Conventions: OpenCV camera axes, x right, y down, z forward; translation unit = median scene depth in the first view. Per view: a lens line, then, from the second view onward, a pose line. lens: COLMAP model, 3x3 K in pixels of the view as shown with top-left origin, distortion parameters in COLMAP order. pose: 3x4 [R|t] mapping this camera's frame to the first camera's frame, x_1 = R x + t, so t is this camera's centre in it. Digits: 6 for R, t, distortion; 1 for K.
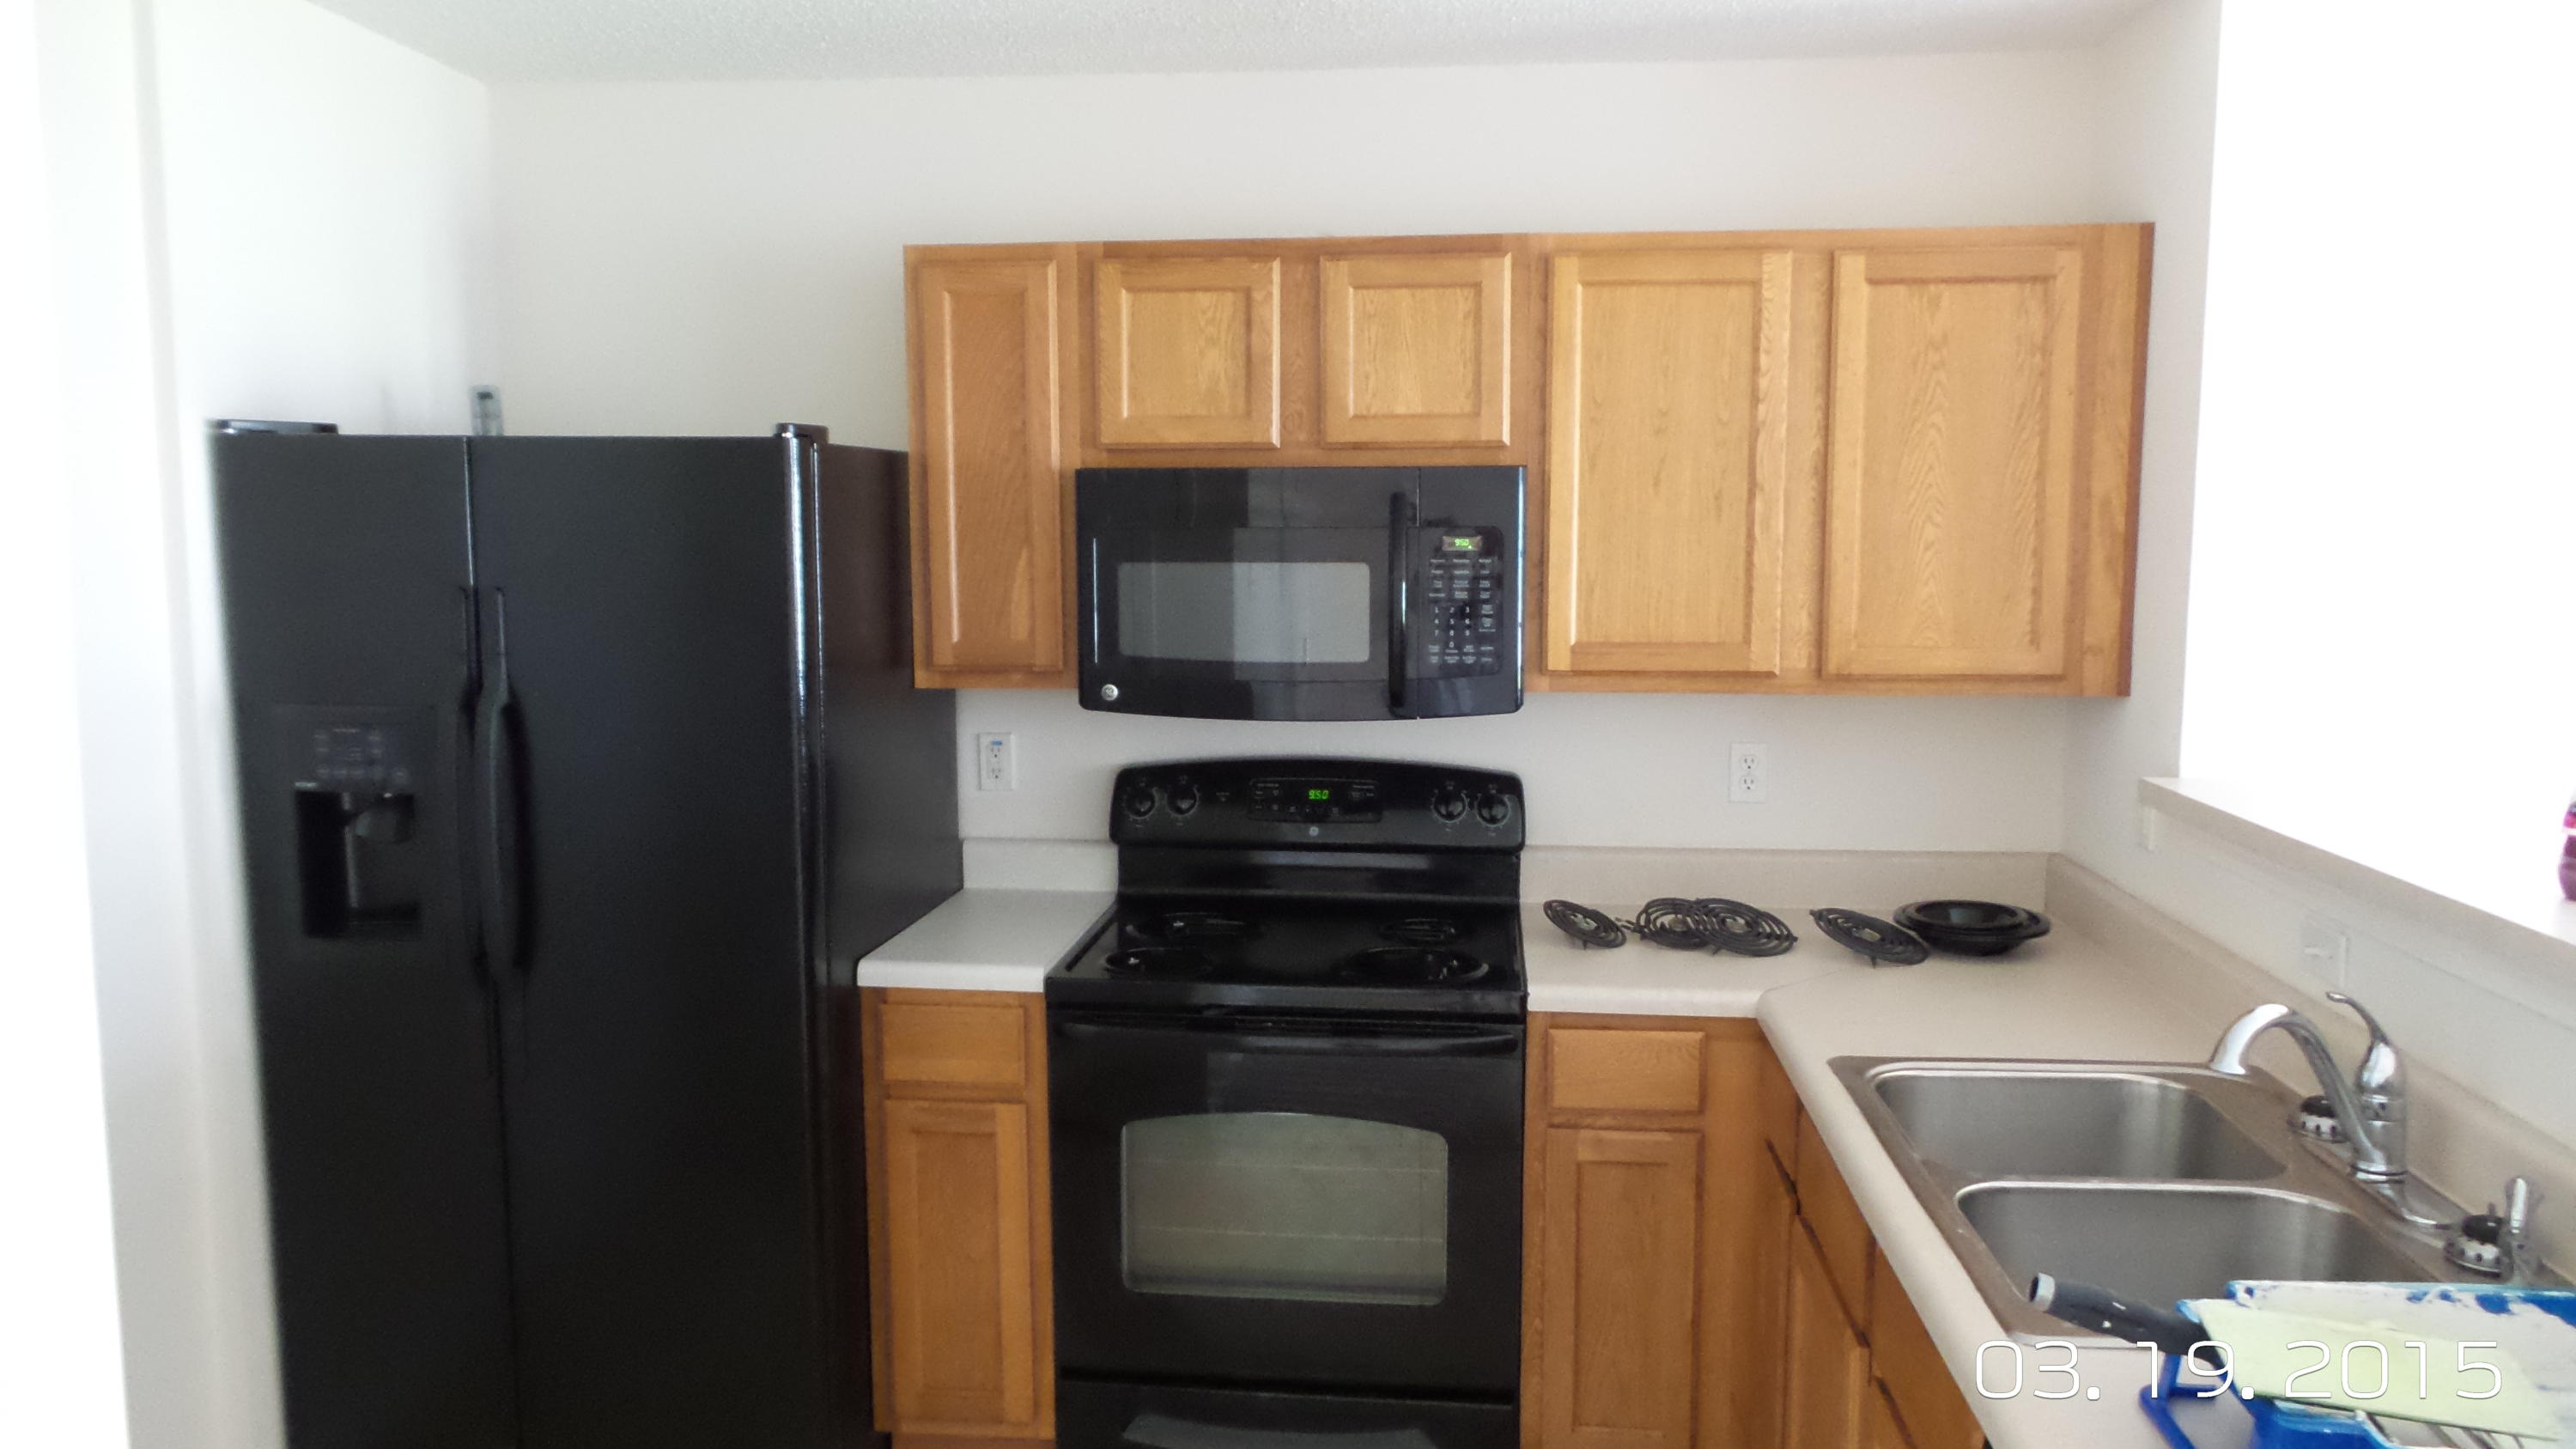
lens RADIAL K [[1743.2, 0, 1289.1], [0, 1743.2, 724.6], [0, 0, 1]] dist [-0.021166, 0.006519]
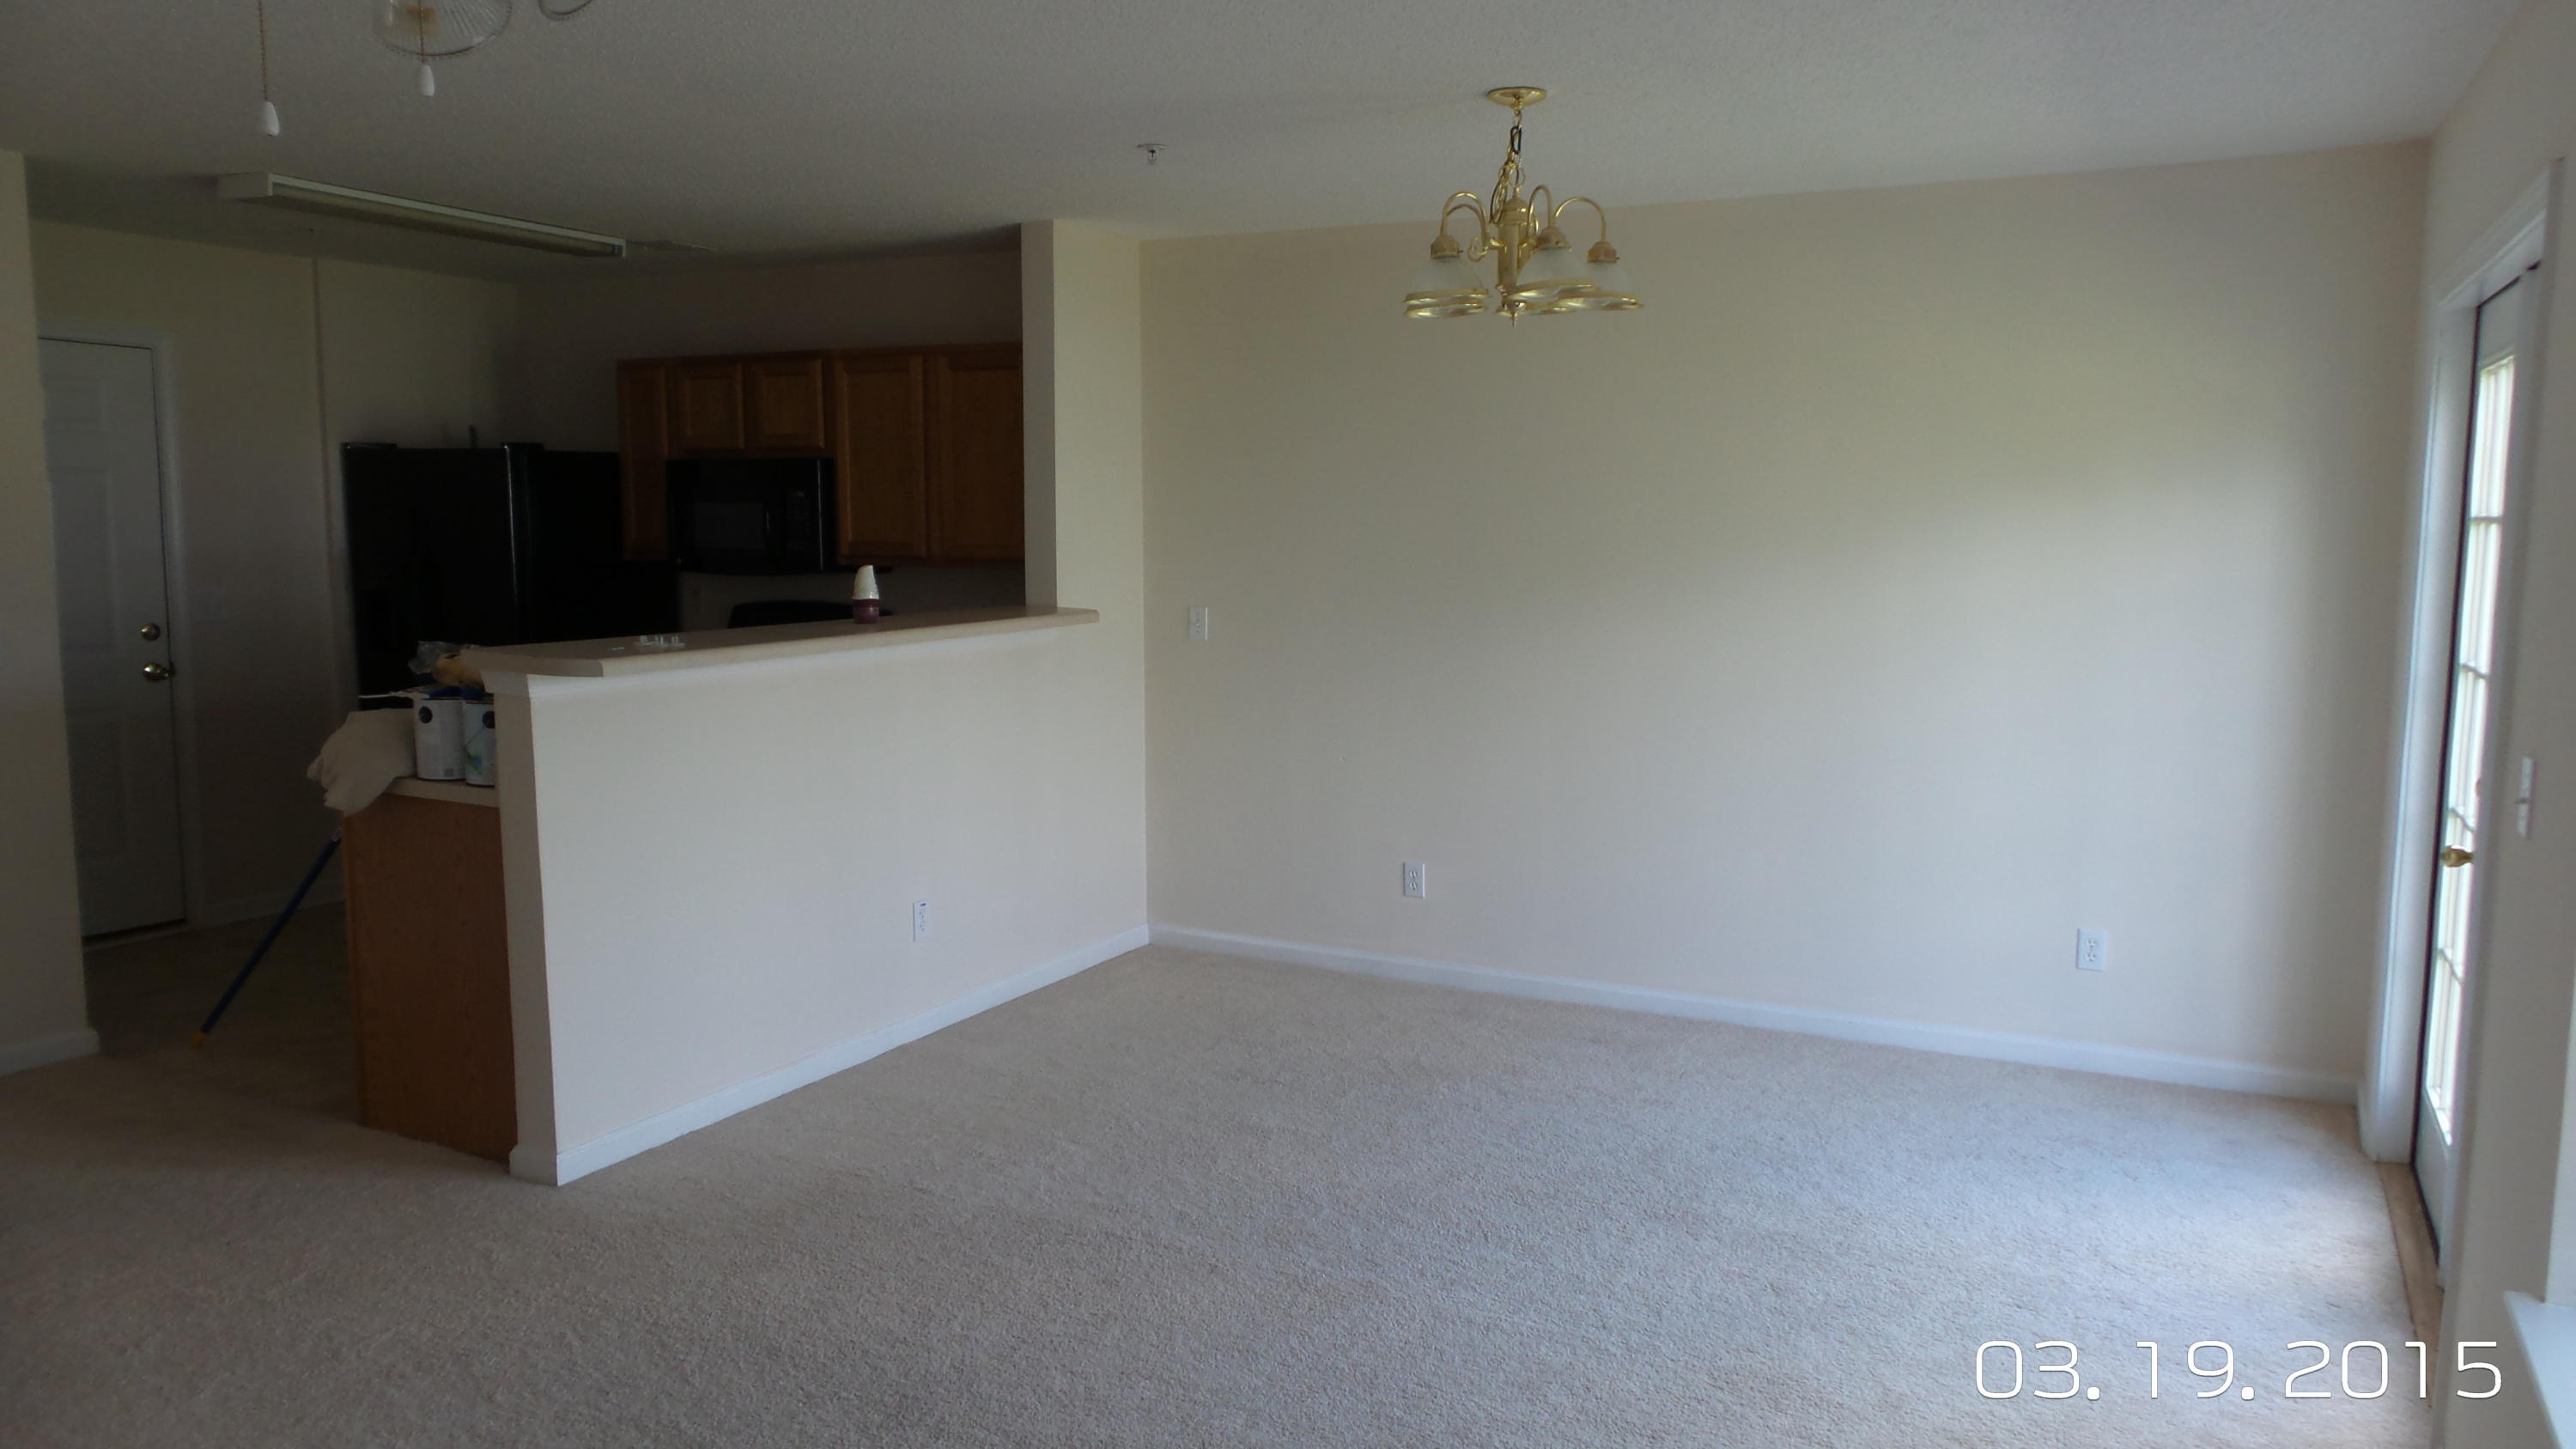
lens RADIAL K [[1743.2, 0, 1288.6], [0, 1743.2, 710.1], [0, 0, 1]] dist [-0.021166, 0.006519]
pose [[0.926501, 0.051389, -0.372767, 1.461506], [-0.050957, 0.998640, 0.011018, 0.107027], [0.372826, 0.008787, 0.927860, -0.755977]]
